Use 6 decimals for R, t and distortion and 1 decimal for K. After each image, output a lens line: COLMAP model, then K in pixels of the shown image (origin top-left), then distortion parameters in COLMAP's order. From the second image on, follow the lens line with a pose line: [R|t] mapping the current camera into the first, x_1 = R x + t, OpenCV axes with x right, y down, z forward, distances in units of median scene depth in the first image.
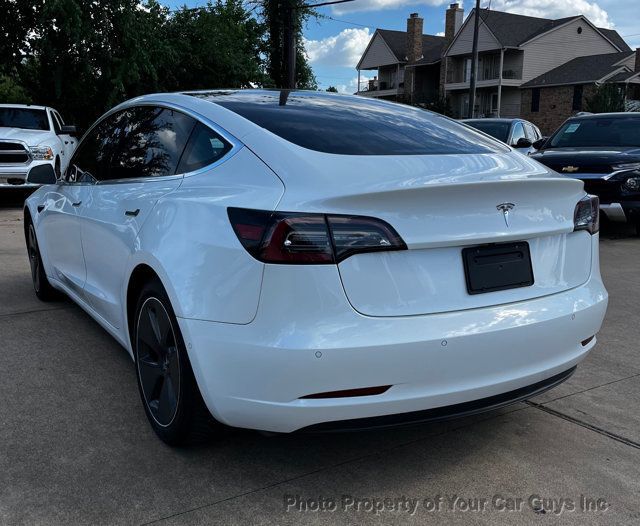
lens RADIAL K [[685.9, 0, 319.8], [0, 685.9, 280.6], [0, 0, 1]] dist [0.020863, -0.001775]
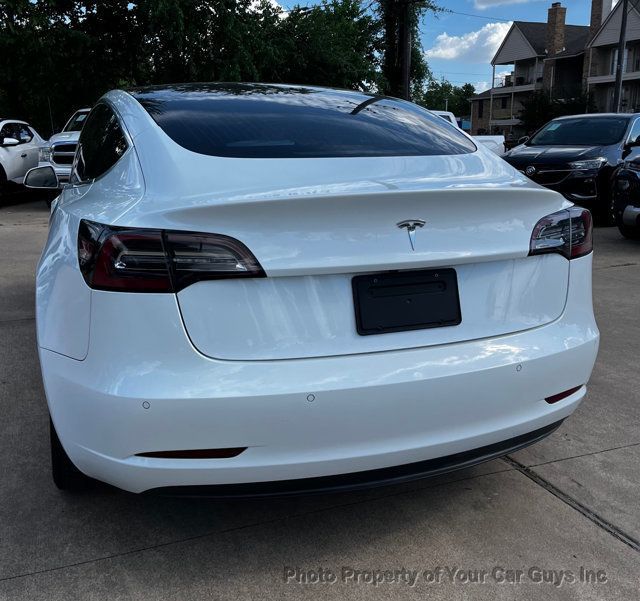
lens RADIAL K [[695.6, 0, 320.7], [0, 695.6, 275.0], [0, 0, 1]] dist [0.018043, 0.008135]
pose [[0.980702, 0.028697, -0.193391, 0.050137], [-0.030682, 0.999503, -0.007277, -0.006390], [0.193086, 0.013070, 0.981095, 0.033068]]
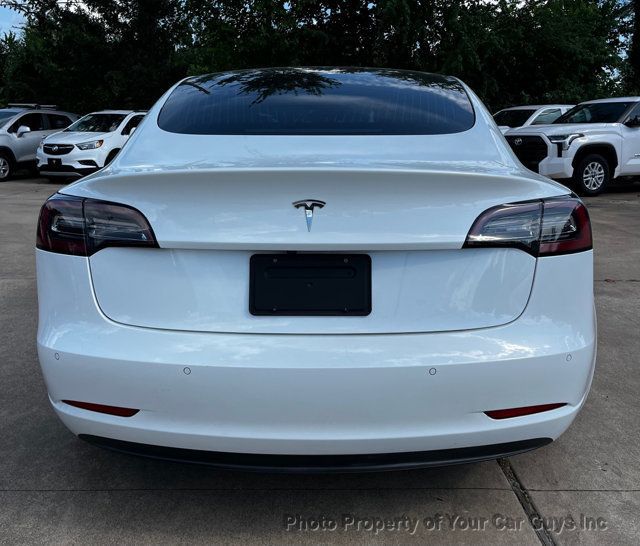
lens RADIAL K [[659.4, 0, 318.8], [0, 659.4, 248.3], [0, 0, 1]] dist [0.026683, -0.015229]
pose [[0.839178, 0.093507, -0.535758, 0.102787], [-0.107715, 0.994170, 0.004797, -0.010044], [0.533084, 0.053683, 0.844358, 0.063683]]
